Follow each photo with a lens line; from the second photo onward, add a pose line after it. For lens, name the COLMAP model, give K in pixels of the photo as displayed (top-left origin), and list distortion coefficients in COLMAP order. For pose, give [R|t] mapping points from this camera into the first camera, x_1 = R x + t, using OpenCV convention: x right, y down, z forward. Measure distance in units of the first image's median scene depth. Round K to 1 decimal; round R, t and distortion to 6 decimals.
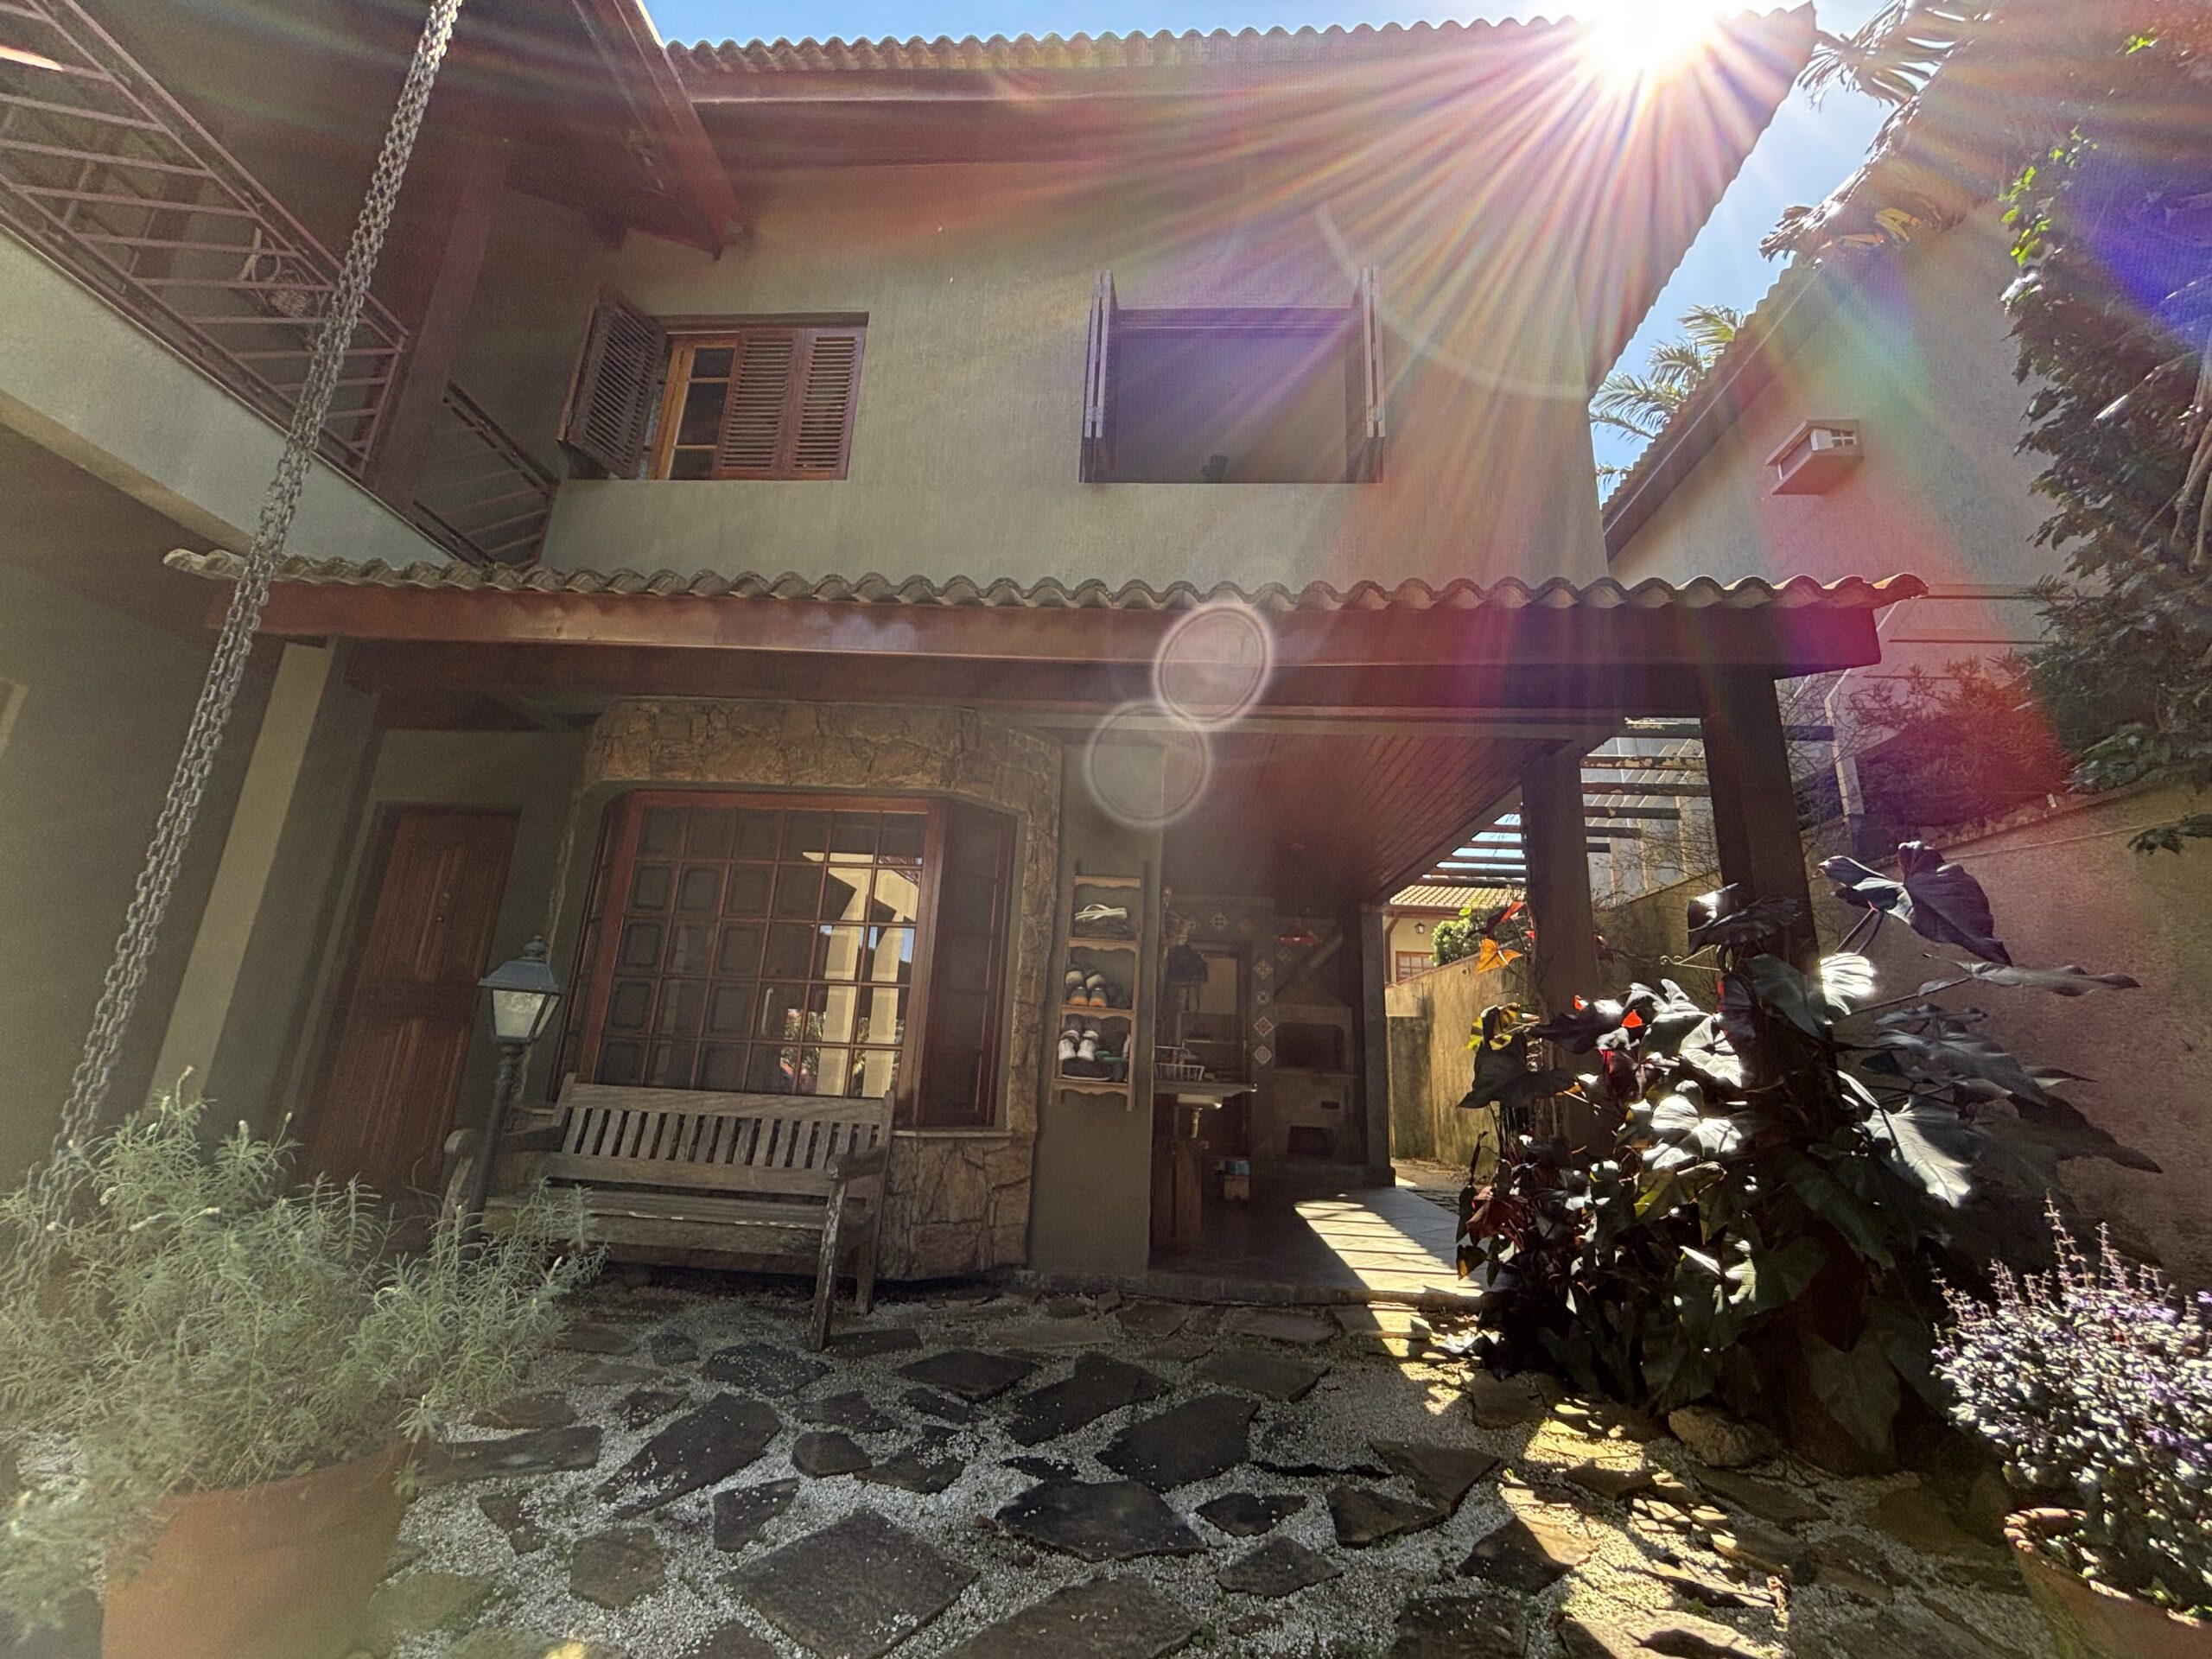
lens RADIAL K [[897.6, 0, 1105.3], [0, 897.6, 821.9], [0, 0, 1]] dist [0.003697, 0.001024]
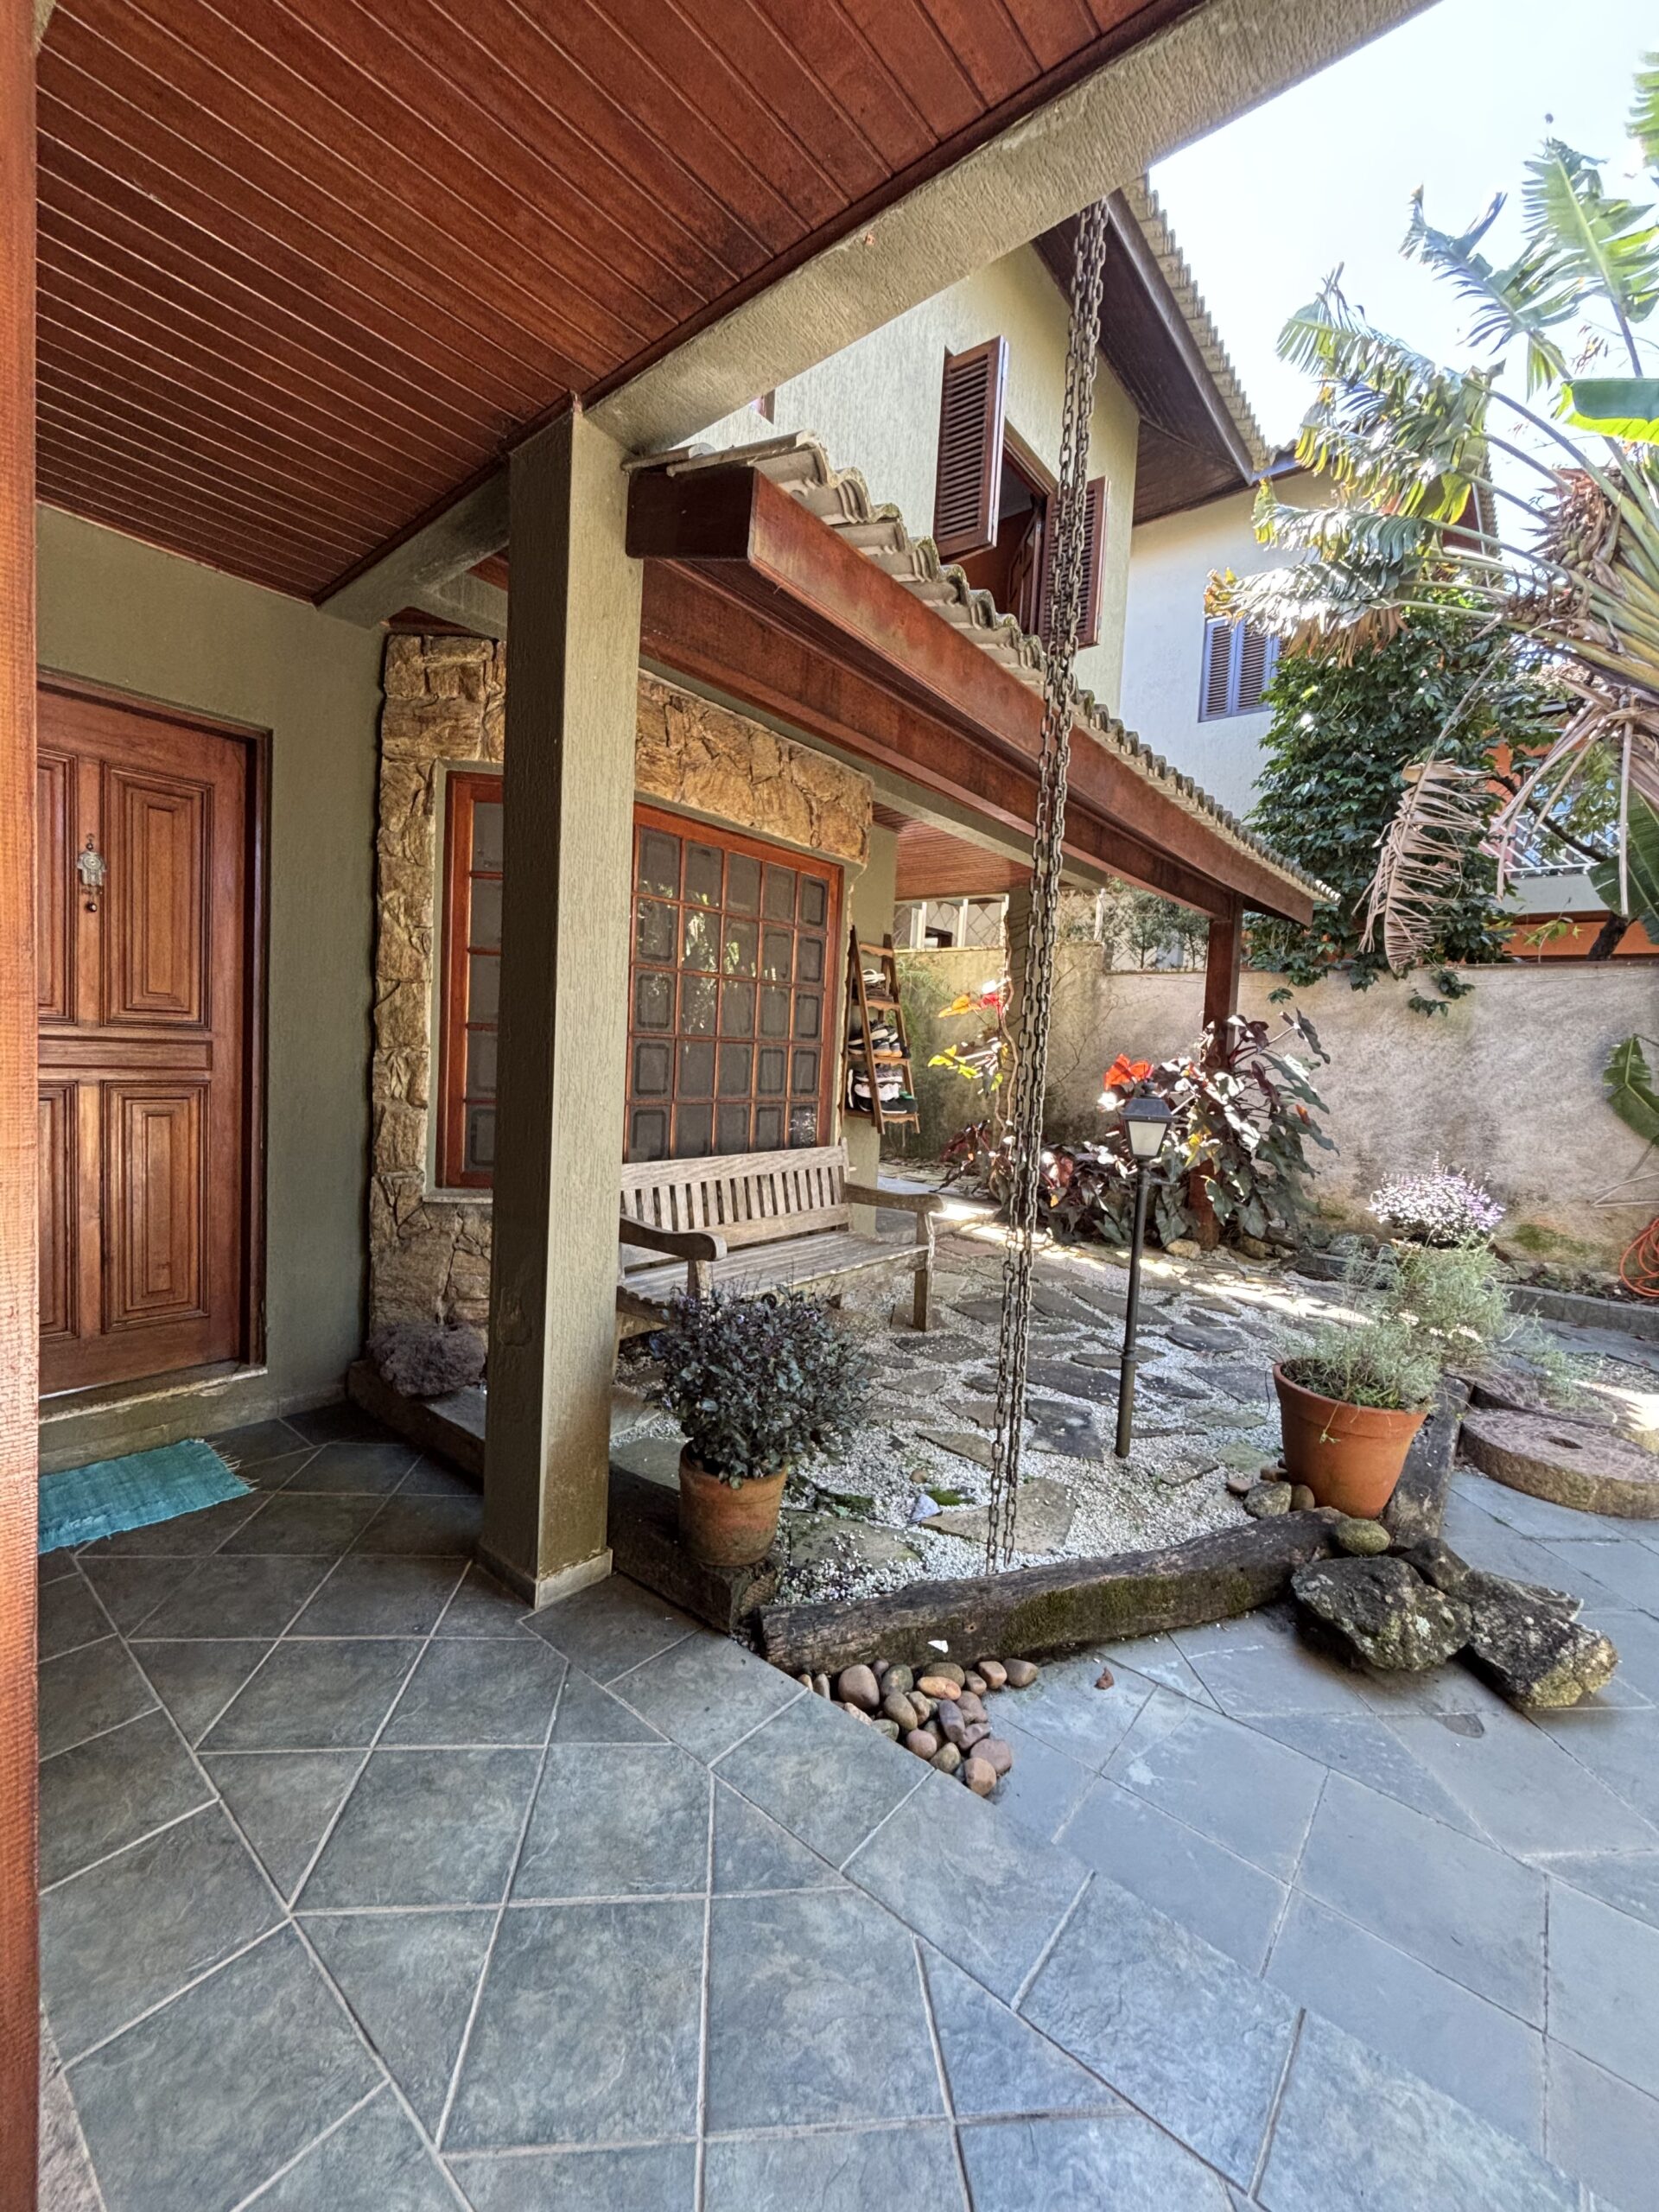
lens RADIAL K [[897.6, 0, 815.5], [0, 897.6, 1085.5], [0, 0, 1]] dist [0.003697, 0.001024]
pose [[0.568984, -0.051171, 0.820755, -1.564370], [-0.251756, 0.939302, 0.233090, -0.034865], [-0.782864, -0.339254, 0.521565, 0.568645]]
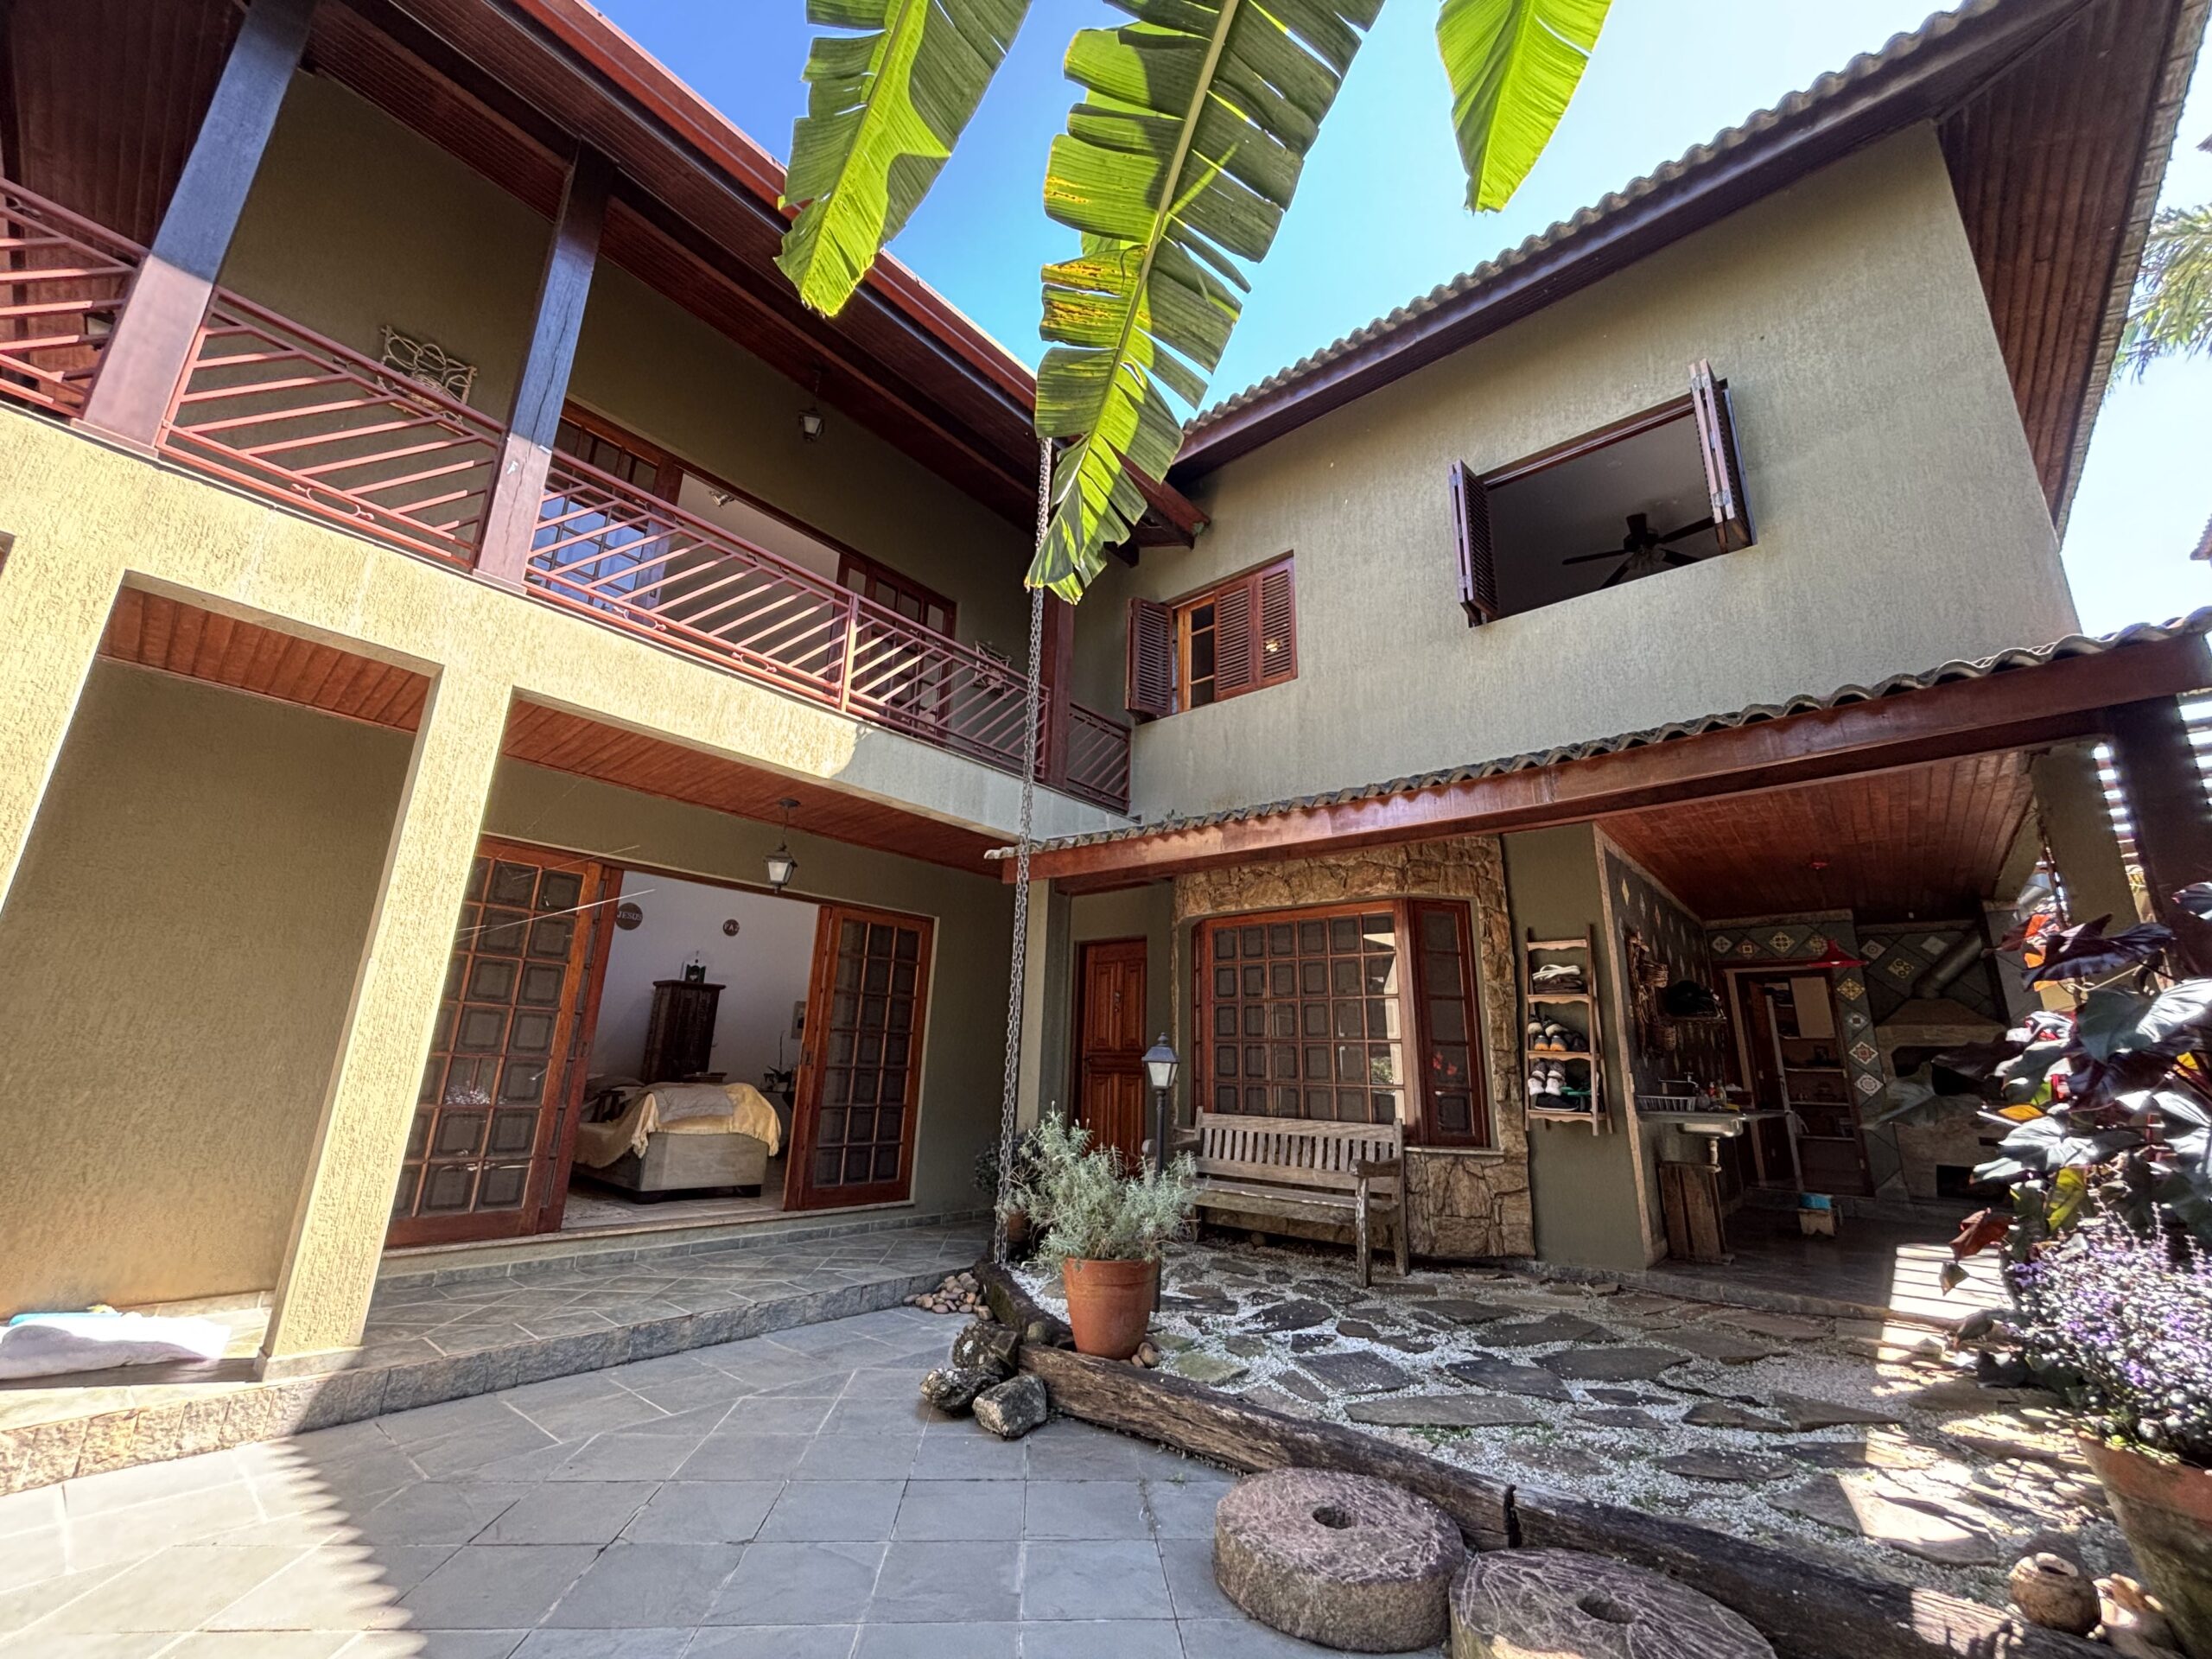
lens RADIAL K [[897.6, 0, 1110.4], [0, 897.6, 834.0], [0, 0, 1]] dist [0.003697, 0.001024]
pose [[0.799465, -0.183016, -0.572154, 0.363570], [0.167880, 0.982579, -0.079721, -0.125650], [0.576777, -0.032319, 0.816262, -0.489967]]
